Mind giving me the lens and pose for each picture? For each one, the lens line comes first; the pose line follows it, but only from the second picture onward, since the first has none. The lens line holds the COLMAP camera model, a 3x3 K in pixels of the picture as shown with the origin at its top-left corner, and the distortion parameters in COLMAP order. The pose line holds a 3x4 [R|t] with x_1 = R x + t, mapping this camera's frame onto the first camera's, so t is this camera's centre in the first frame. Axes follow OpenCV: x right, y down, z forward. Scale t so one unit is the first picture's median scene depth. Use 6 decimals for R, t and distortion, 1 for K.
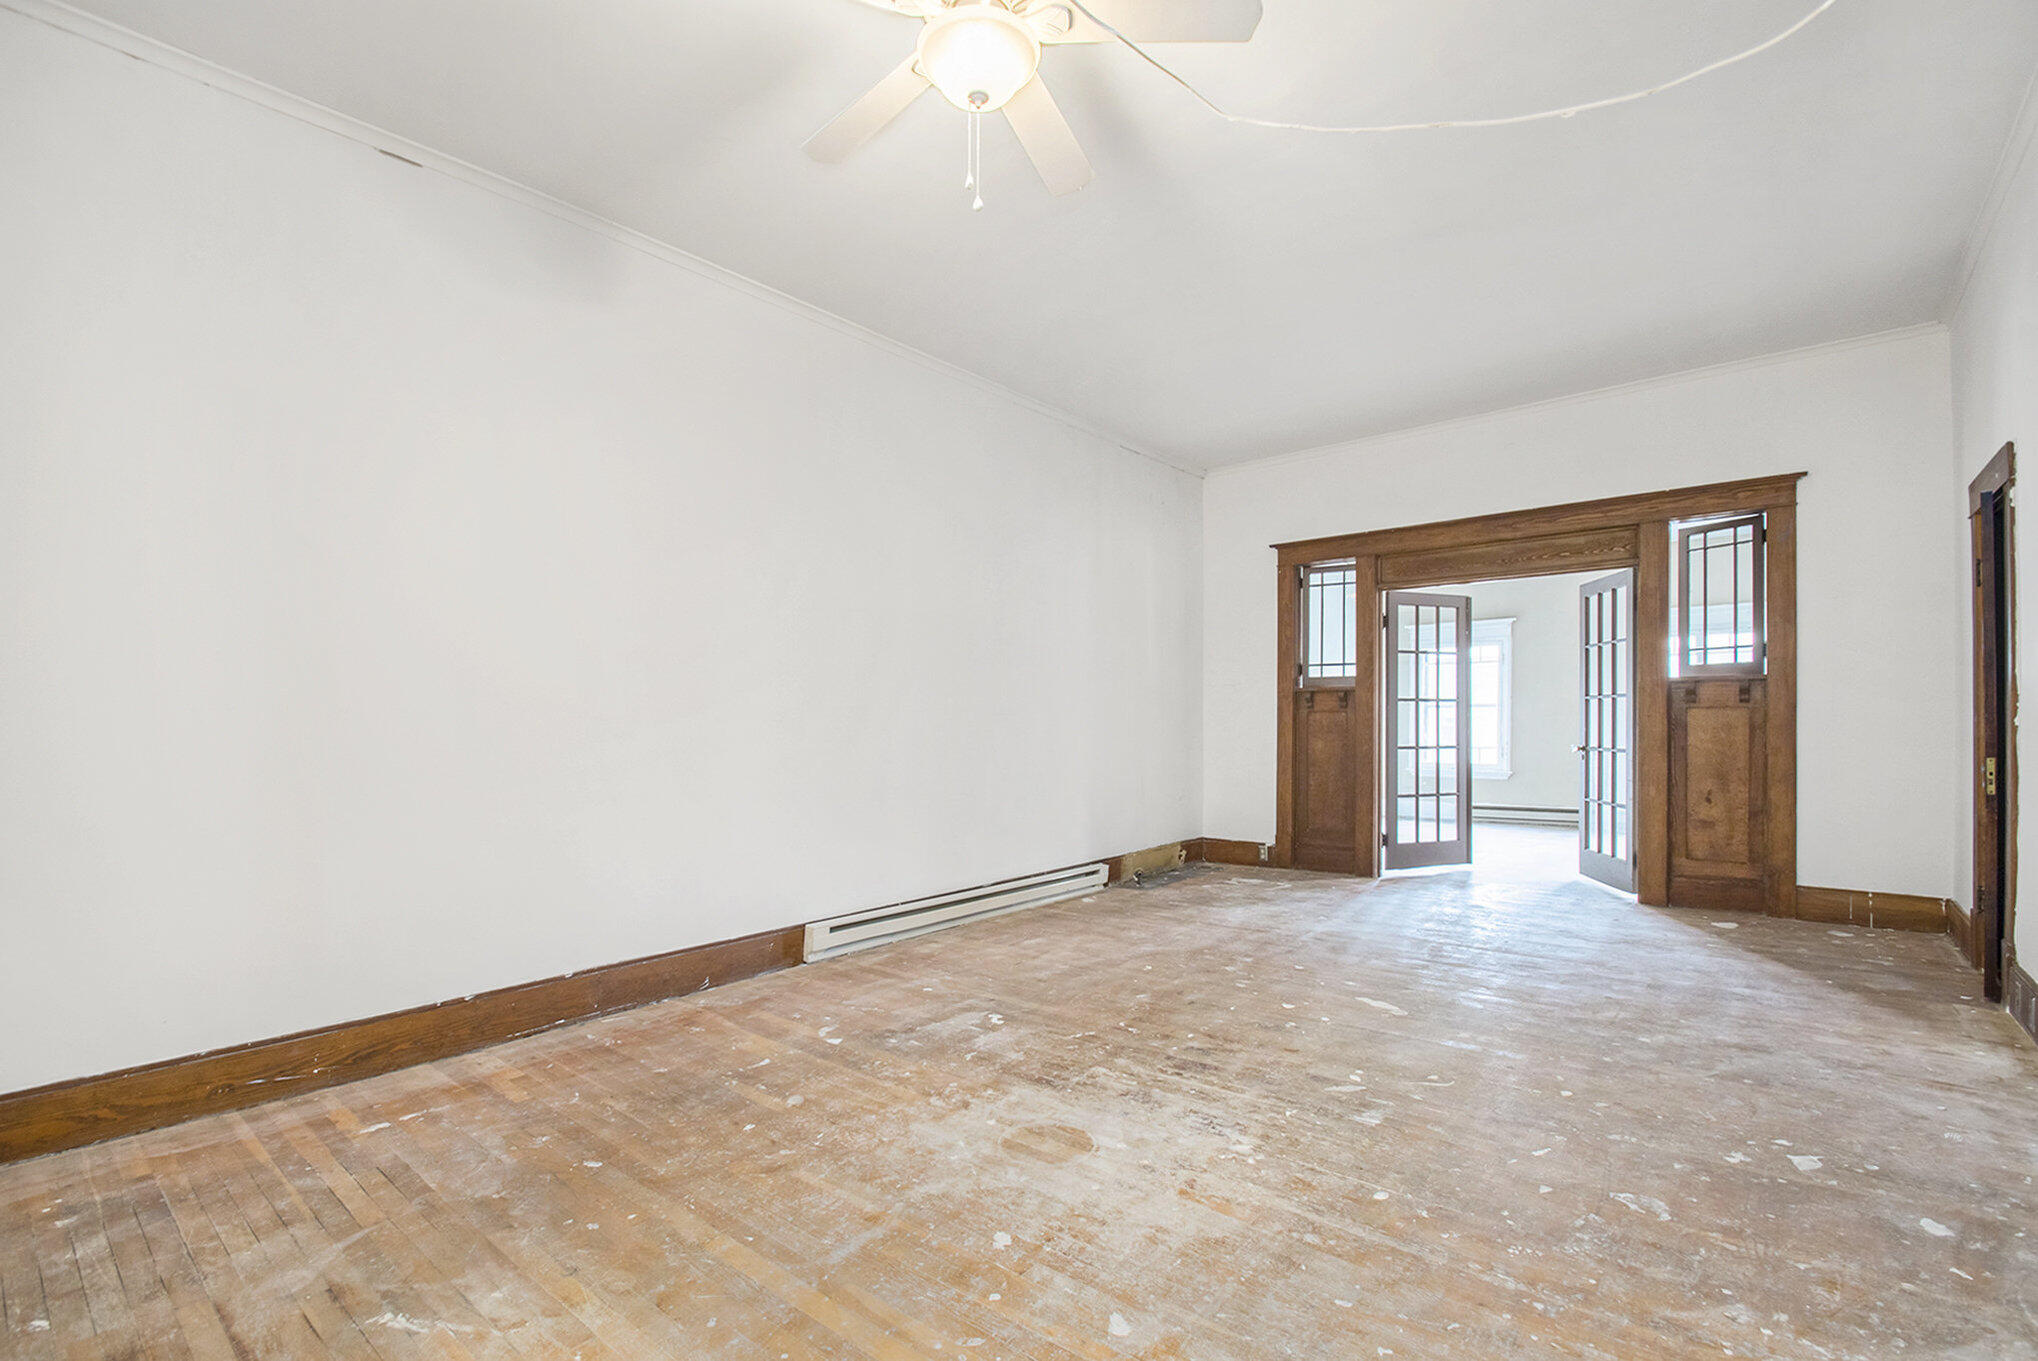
lens RADIAL K [[905.5, 0, 1014.1], [0, 905.5, 725.6], [0, 0, 1]] dist [0.000085, -0.010718]
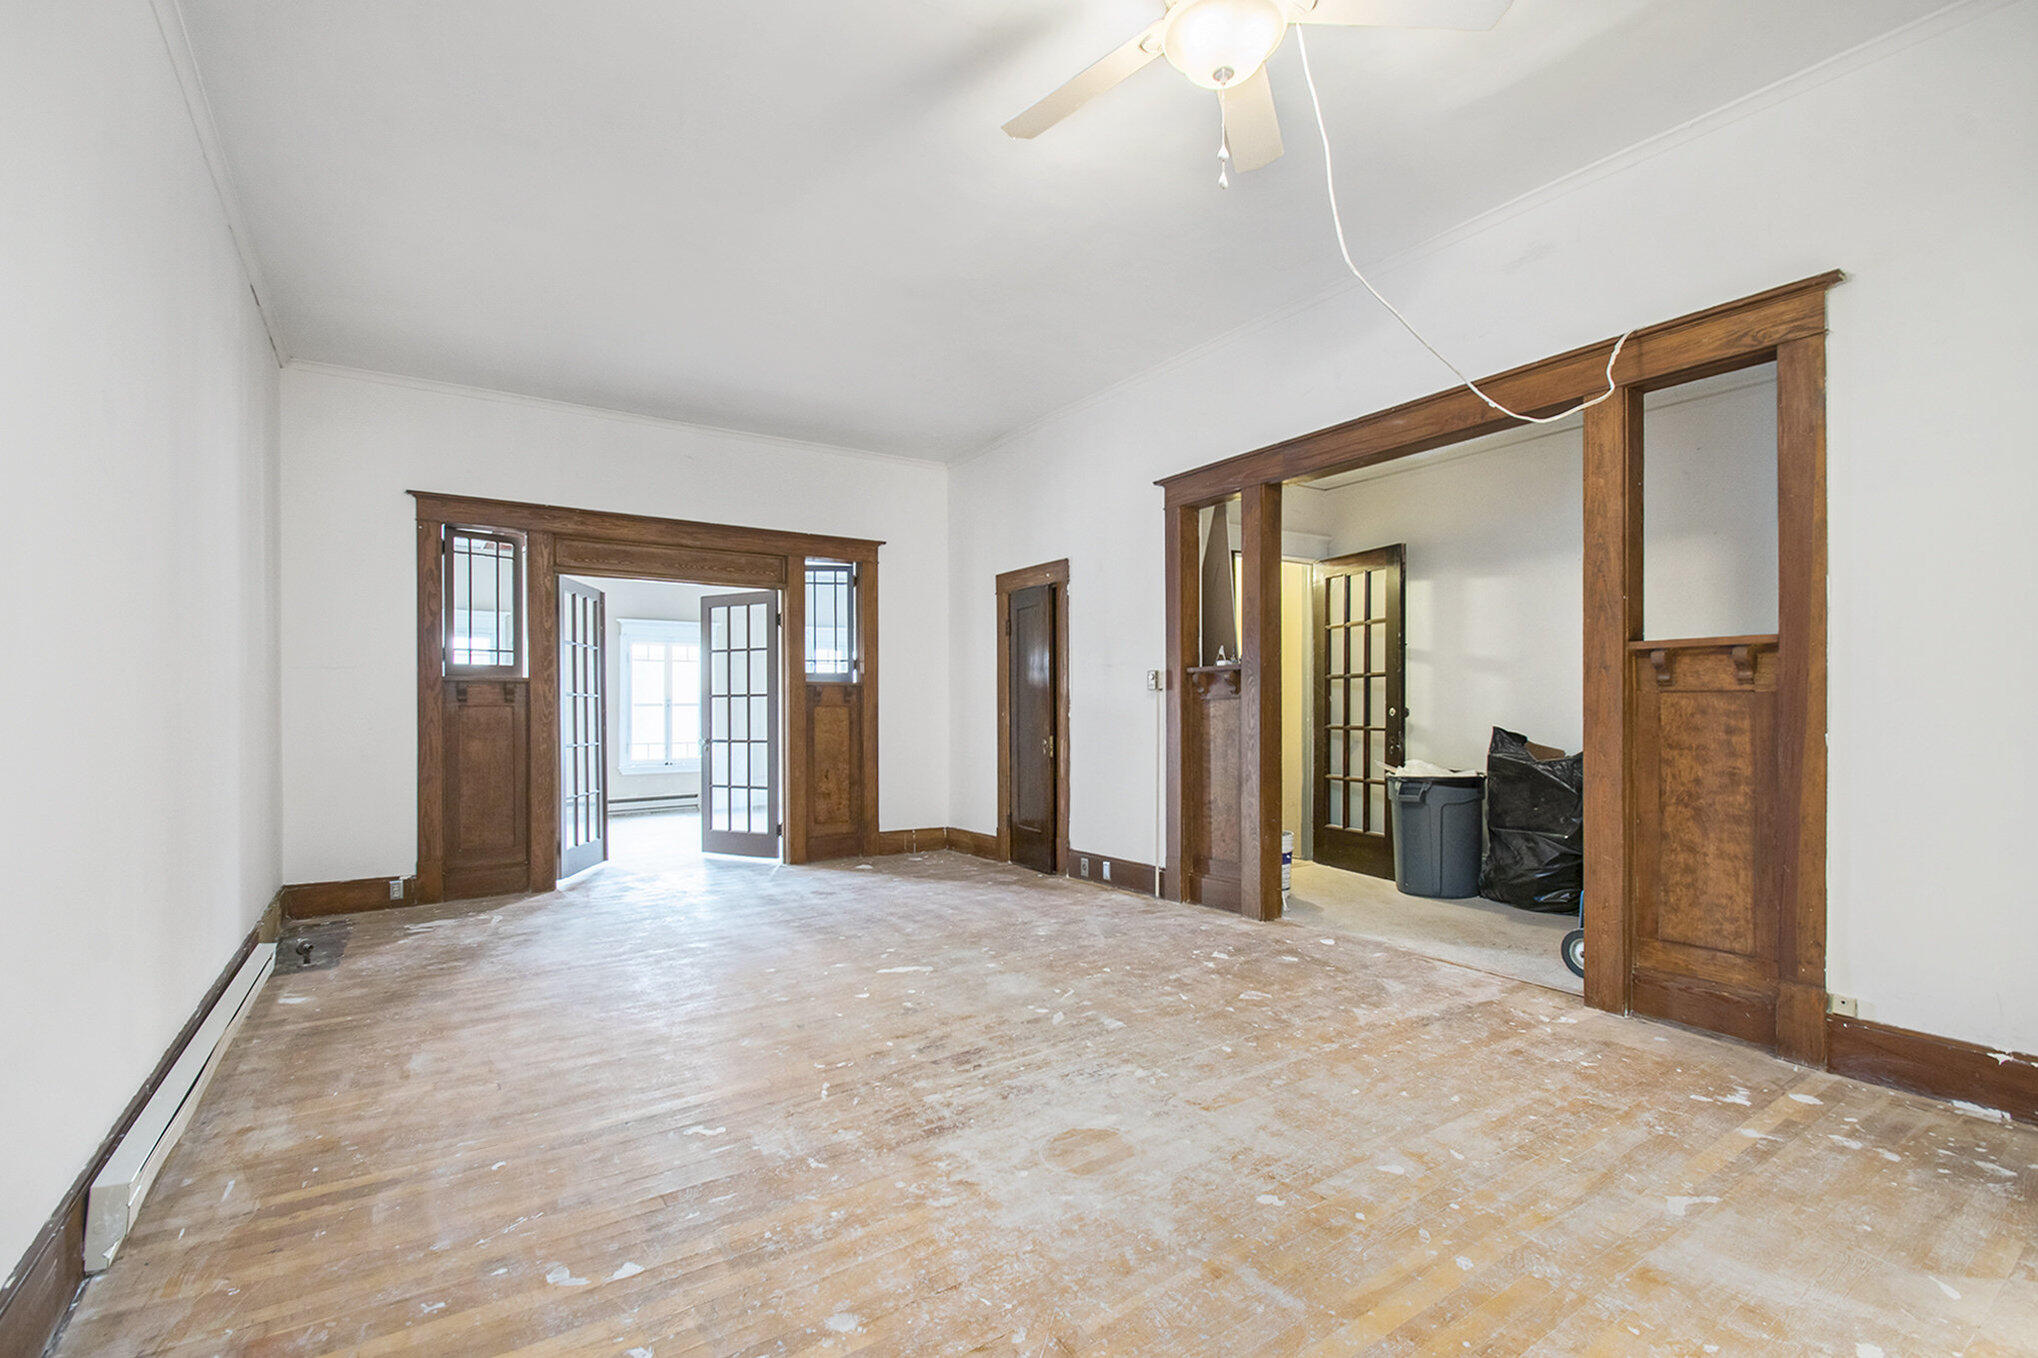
lens RADIAL K [[903.0, 0, 1024.4], [0, 903.0, 719.2], [0, 0, 1]] dist [0.004233, -0.010208]
pose [[0.275701, -0.002858, 0.961239, -0.493188], [0.009425, 0.999956, 0.000270, 0.002261], [-0.961197, 0.008985, 0.275715, 0.437671]]
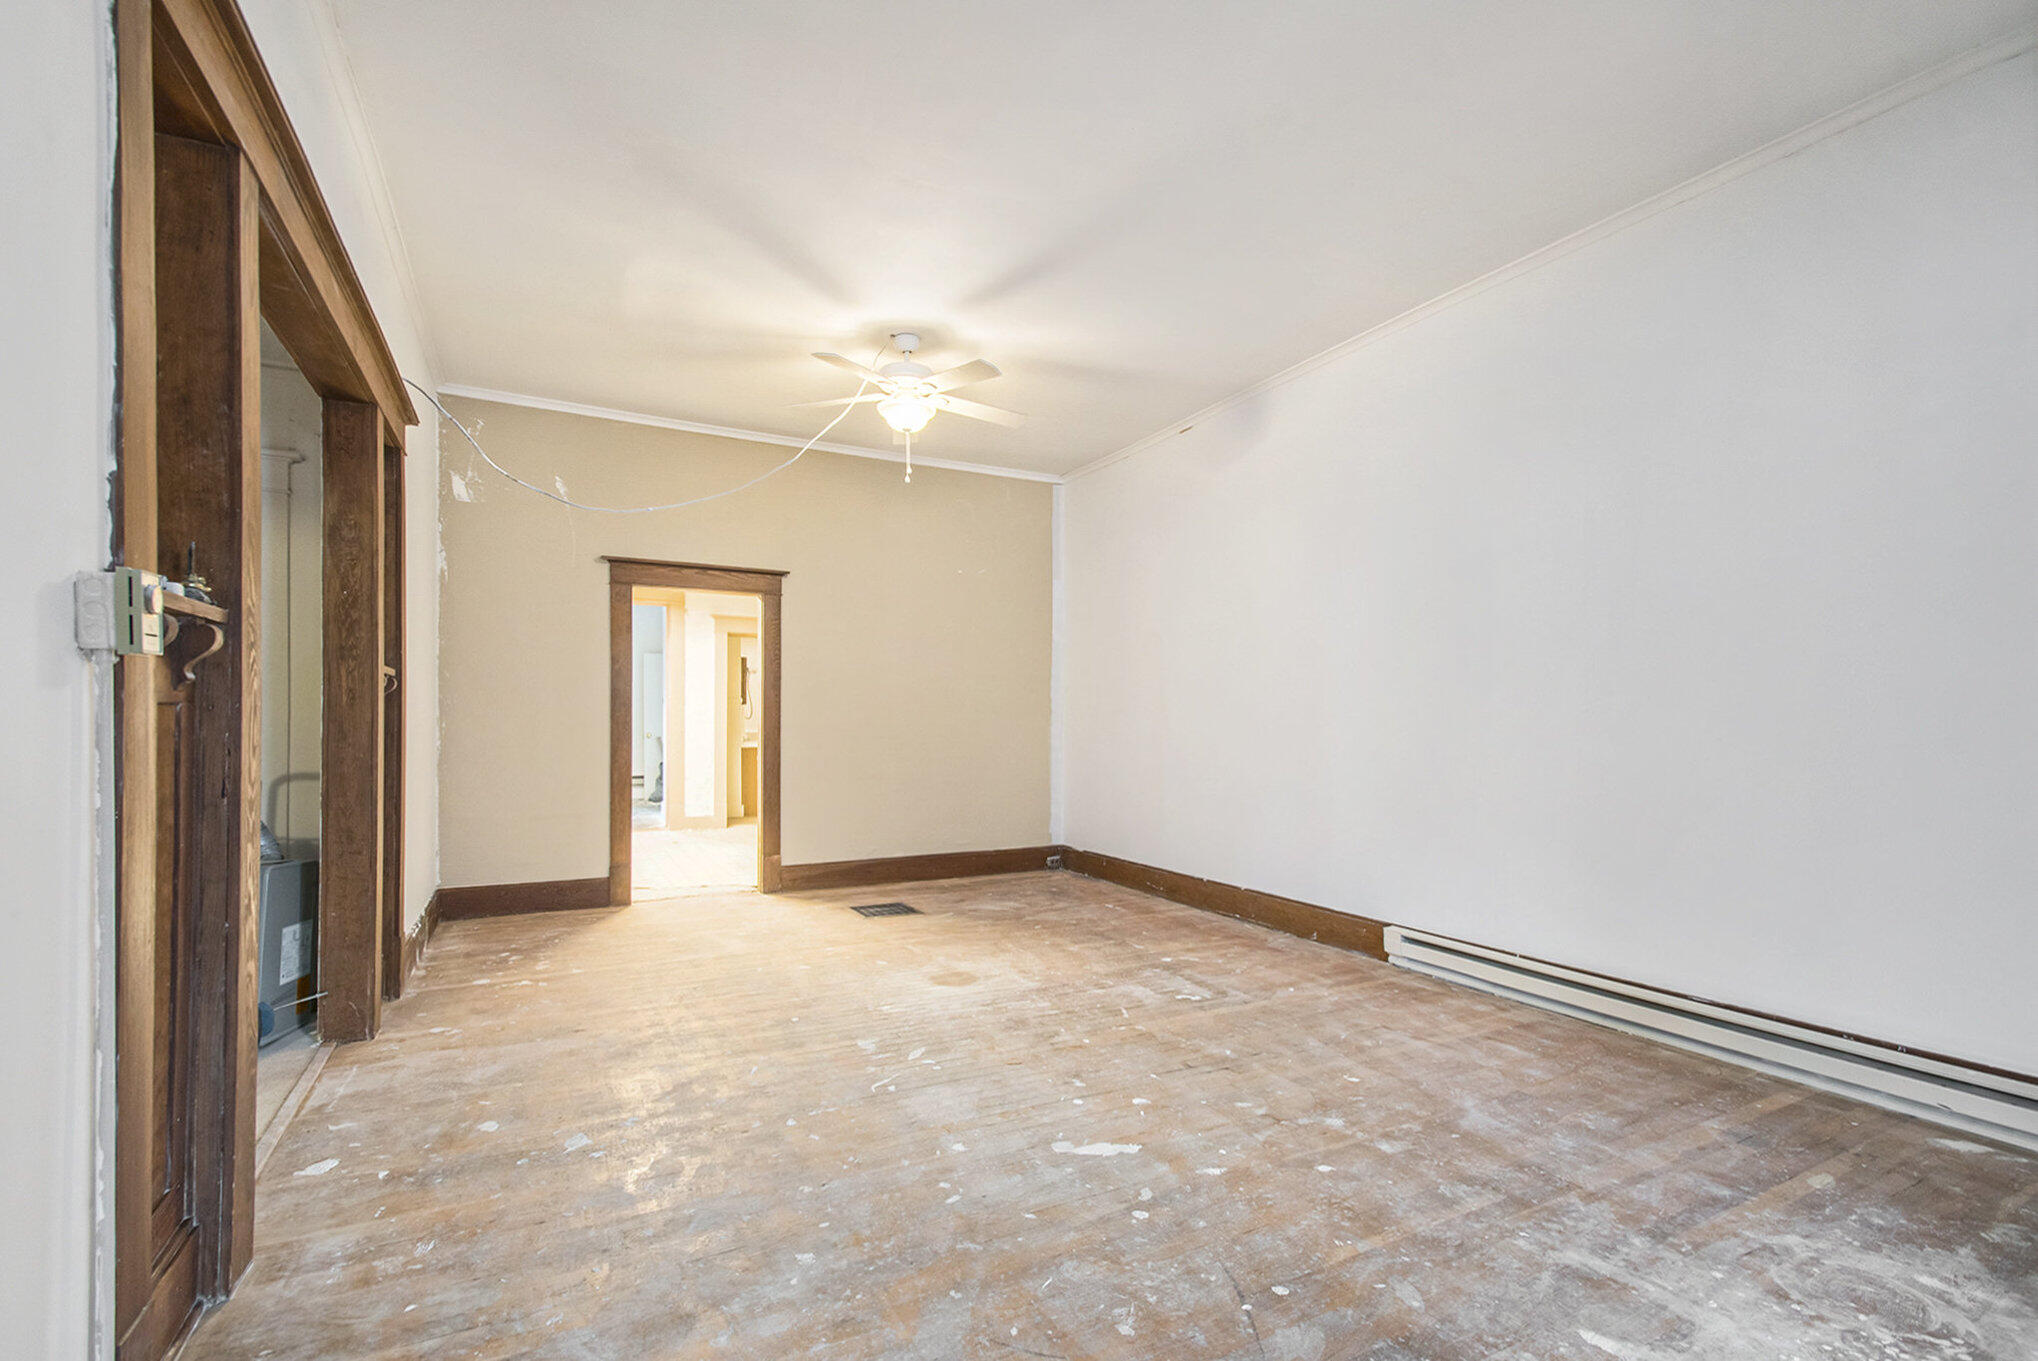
lens RADIAL K [[905.5, 0, 1014.1], [0, 905.5, 725.6], [0, 0, 1]] dist [0.000085, -0.010718]
pose [[-0.385496, 0.010355, -0.922652, 0.847641], [-0.005709, 0.999891, 0.013607, -0.018489], [0.922692, 0.010512, -0.385395, 0.958377]]
